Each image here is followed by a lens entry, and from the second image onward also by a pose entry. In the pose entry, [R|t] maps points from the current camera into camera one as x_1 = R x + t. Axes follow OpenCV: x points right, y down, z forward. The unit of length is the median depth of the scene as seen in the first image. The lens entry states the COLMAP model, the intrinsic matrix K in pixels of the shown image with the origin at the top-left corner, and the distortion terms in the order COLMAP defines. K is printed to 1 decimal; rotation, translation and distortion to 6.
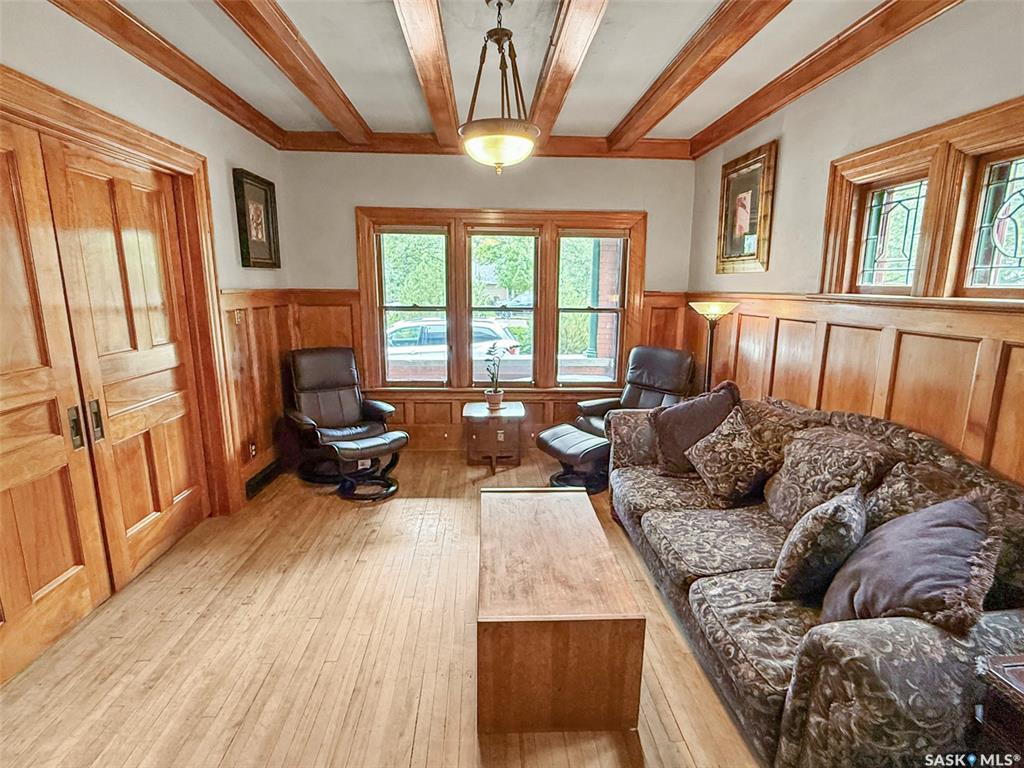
lens RADIAL K [[507.8, 0, 509.6], [0, 507.8, 383.3], [0, 0, 1]] dist [-0.001541, 0.000755]
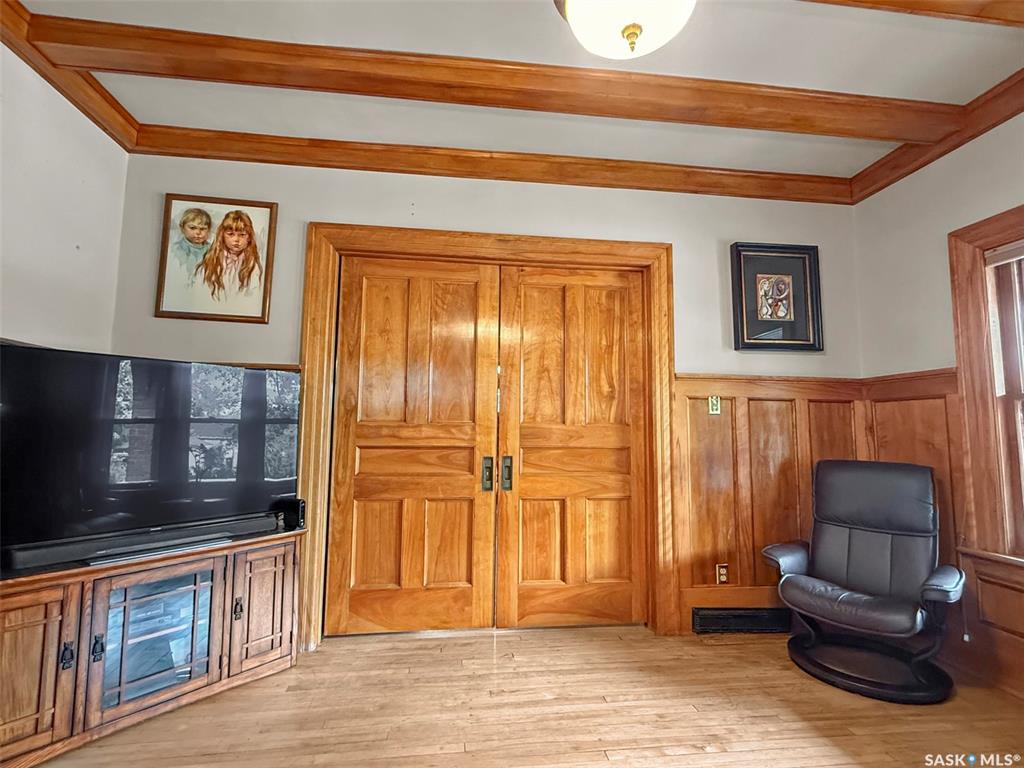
lens RADIAL K [[507.8, 0, 504.4], [0, 507.8, 384.4], [0, 0, 1]] dist [-0.001541, 0.000755]
pose [[0.070744, -0.101831, -0.992283, 0.388411], [-0.202049, 0.972691, -0.114226, 0.004418], [0.976817, 0.208571, 0.048237, 0.785034]]
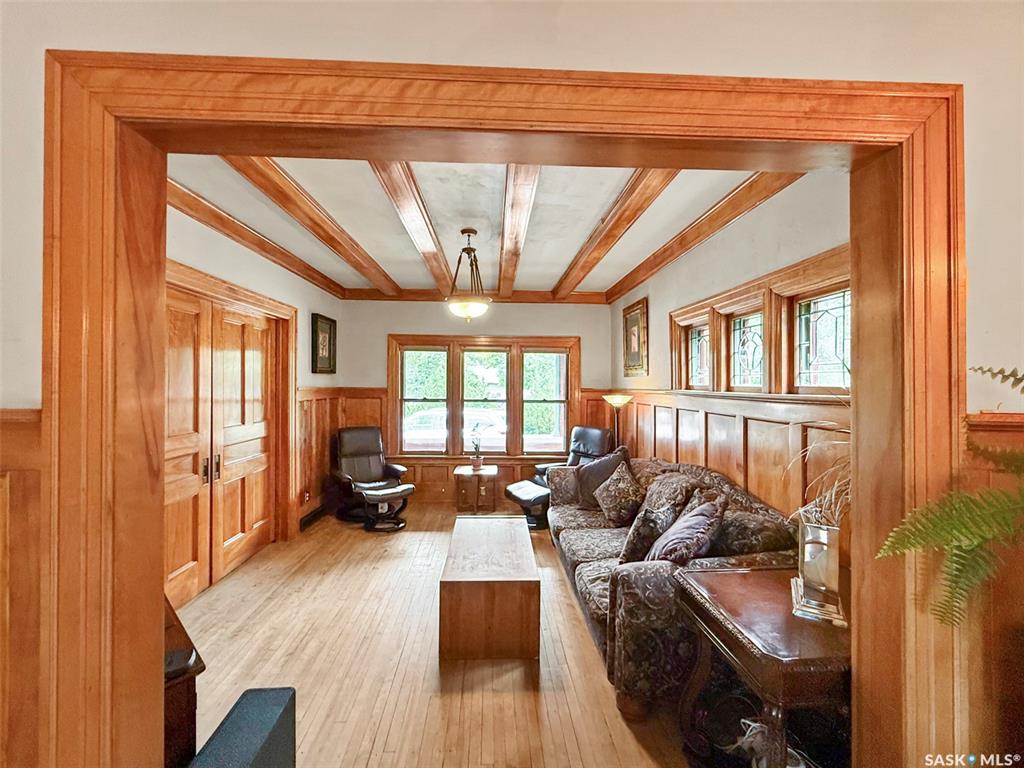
lens RADIAL K [[412.4, 0, 508.7], [0, 412.4, 381.9], [0, 0, 1]] dist [0.000431, -0.000619]
pose [[0.999969, -0.000922, -0.007767, 0.110571], [-0.000609, 0.980846, -0.194785, 0.054065], [0.007798, 0.194784, 0.980815, -0.295080]]
